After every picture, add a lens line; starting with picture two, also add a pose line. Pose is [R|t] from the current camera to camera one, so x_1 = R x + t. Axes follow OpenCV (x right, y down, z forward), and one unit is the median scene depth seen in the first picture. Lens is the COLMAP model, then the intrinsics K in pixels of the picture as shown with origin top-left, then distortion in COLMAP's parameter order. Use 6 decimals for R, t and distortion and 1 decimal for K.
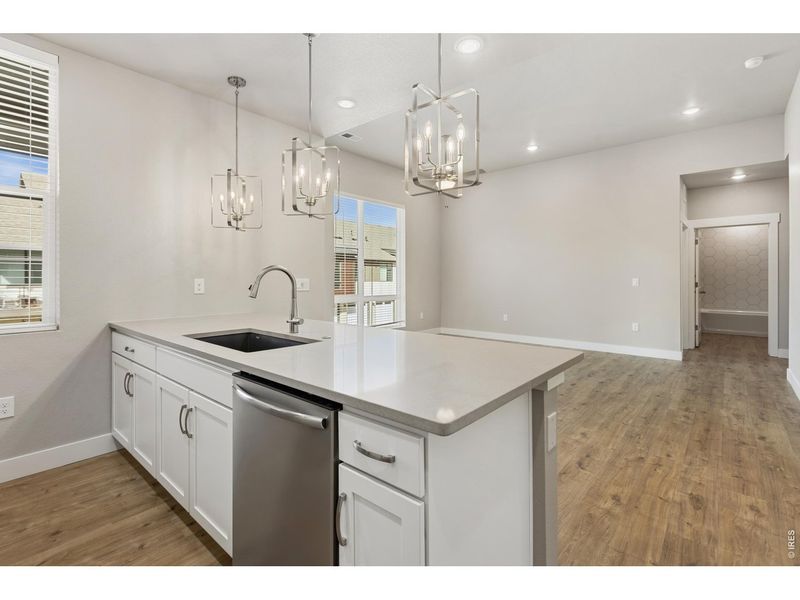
lens RADIAL K [[382.5, 0, 390.1], [0, 382.5, 277.2], [0, 0, 1]] dist [-0.001654, -0.000651]
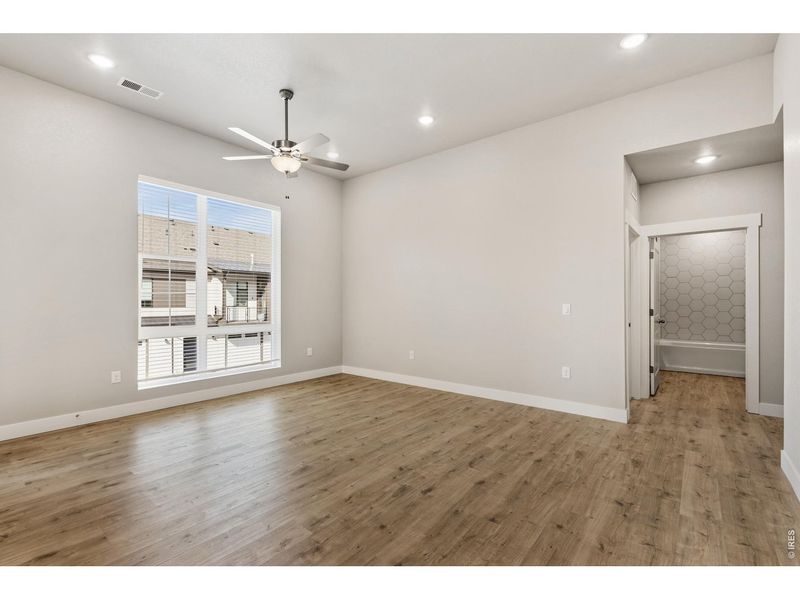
lens RADIAL K [[369.1, 0, 400.0], [0, 369.1, 300.0], [0, 0, 1]] dist [0.000637, -0.000076]
pose [[0.998877, 0.001357, 0.047349, 0.337686], [-0.001292, 0.999998, -0.001404, -0.002893], [-0.047351, 0.001341, 0.998877, 0.369039]]
